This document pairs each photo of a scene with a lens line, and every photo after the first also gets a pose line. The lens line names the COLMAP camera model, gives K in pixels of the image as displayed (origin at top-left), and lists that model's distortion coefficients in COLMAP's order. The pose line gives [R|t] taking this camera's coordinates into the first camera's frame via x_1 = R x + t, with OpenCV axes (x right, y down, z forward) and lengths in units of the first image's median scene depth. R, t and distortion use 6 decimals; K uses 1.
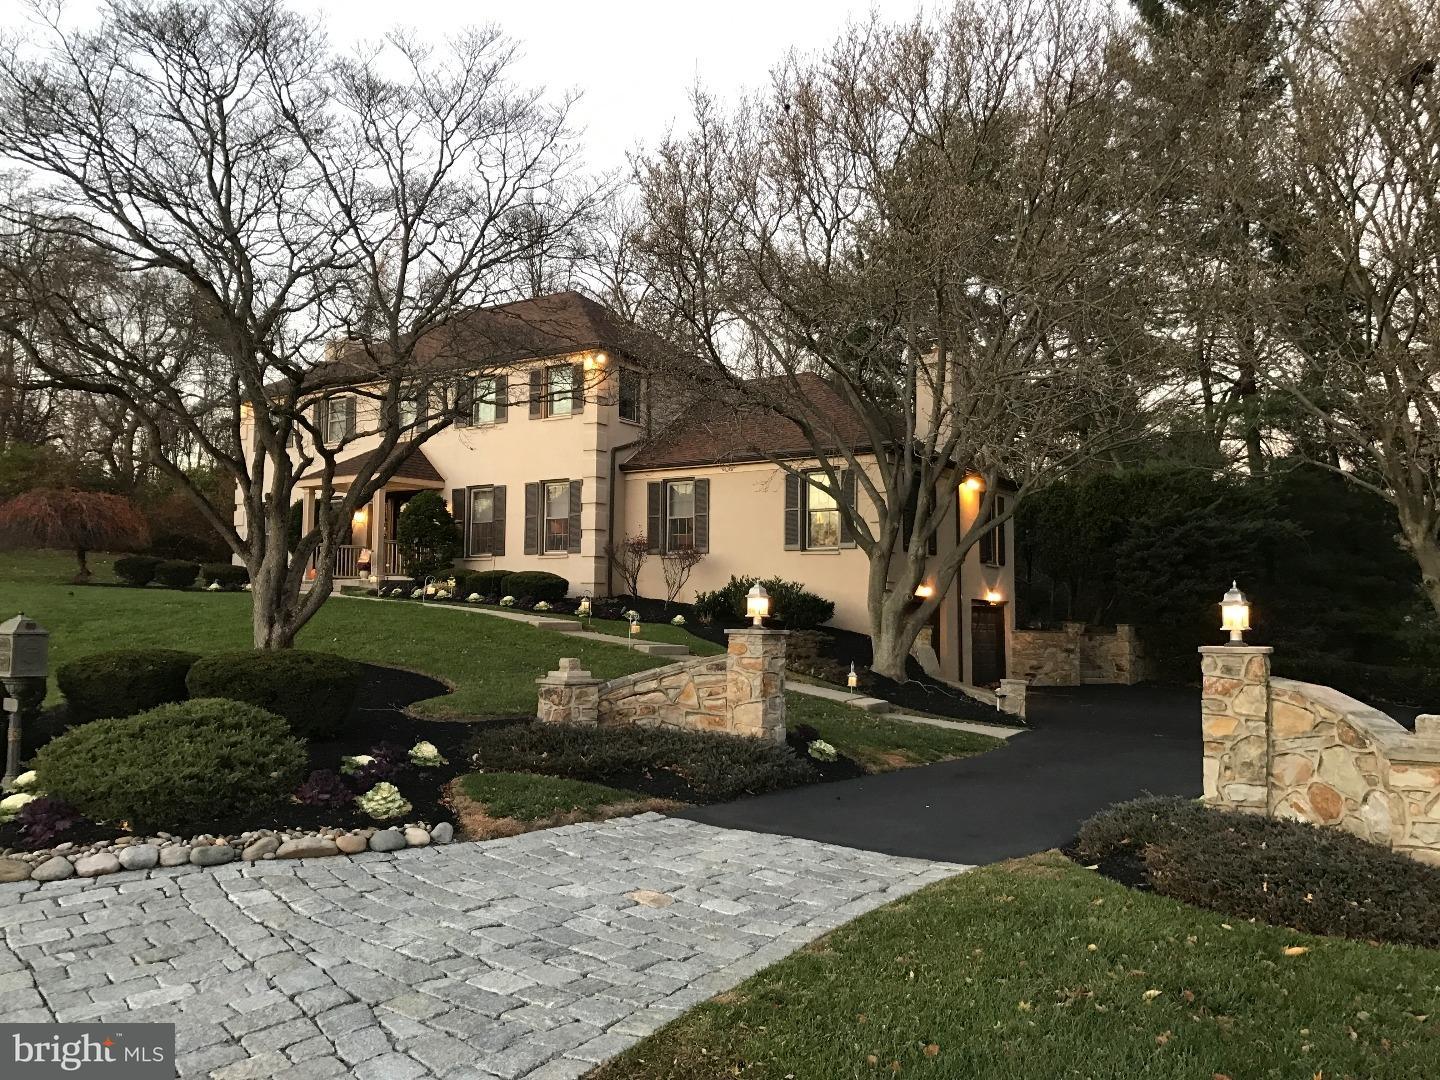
lens RADIAL K [[1179.3, 0, 712.3], [0, 1179.3, 533.6], [0, 0, 1]] dist [0.053944, -0.058217]
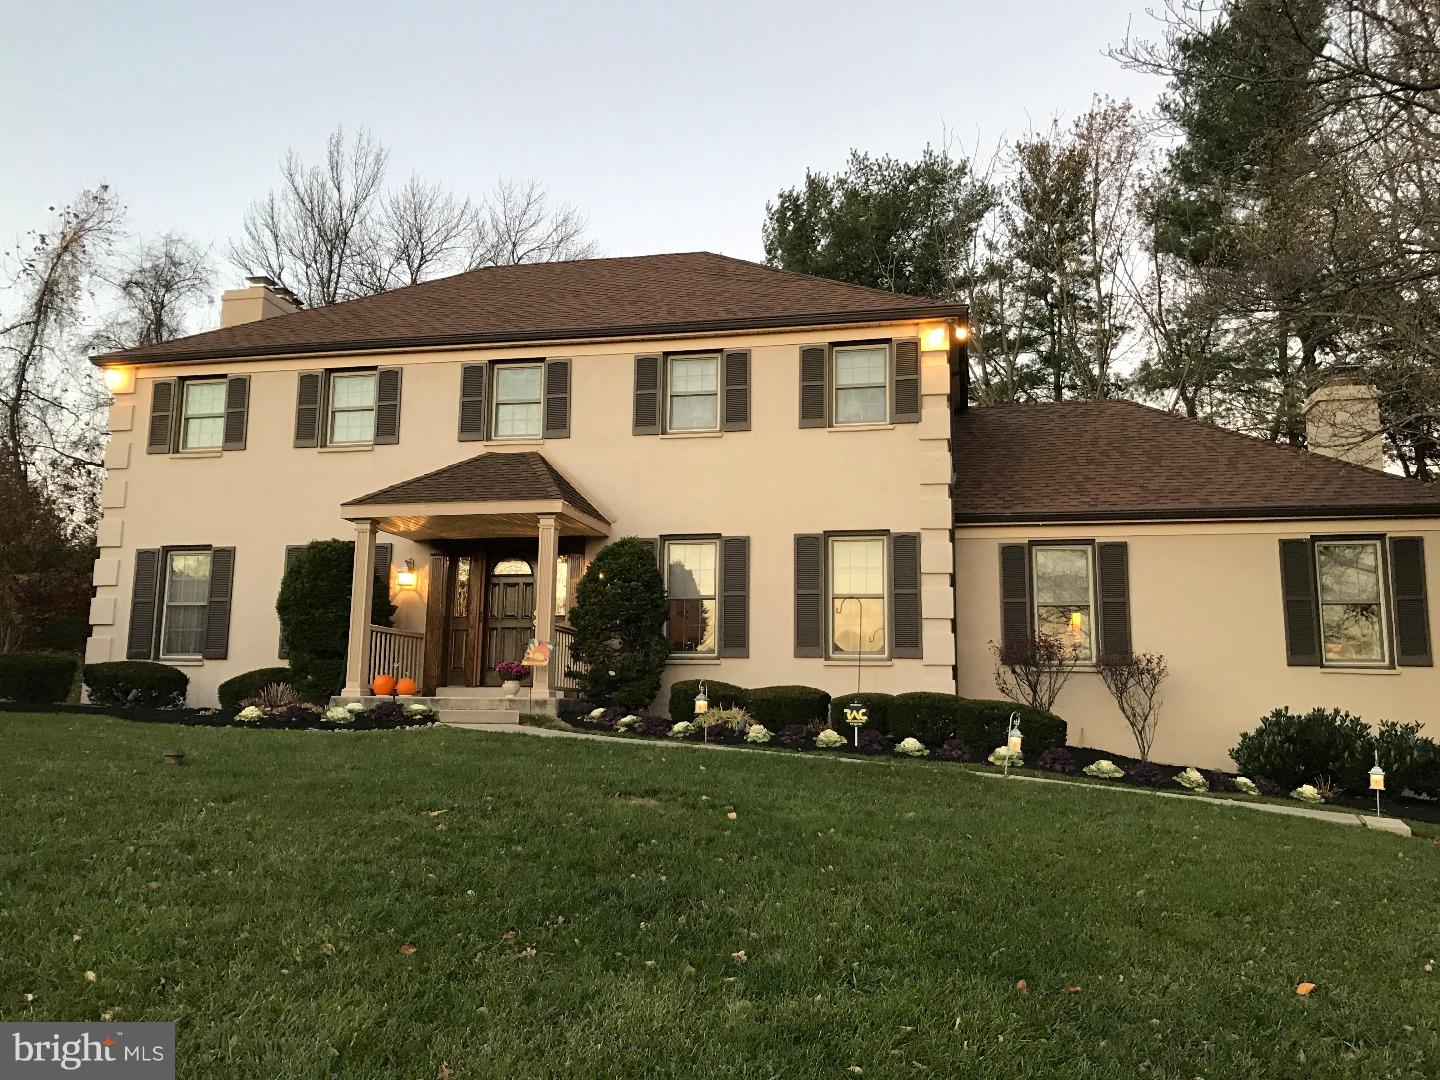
lens RADIAL K [[1179.3, 0, 712.3], [0, 1179.3, 533.6], [0, 0, 1]] dist [0.053944, -0.058217]
pose [[0.946332, 0.056473, 0.318224, -0.390966], [-0.033147, 0.996382, -0.078251, 0.004079], [-0.321492, 0.063503, 0.944781, 0.471994]]
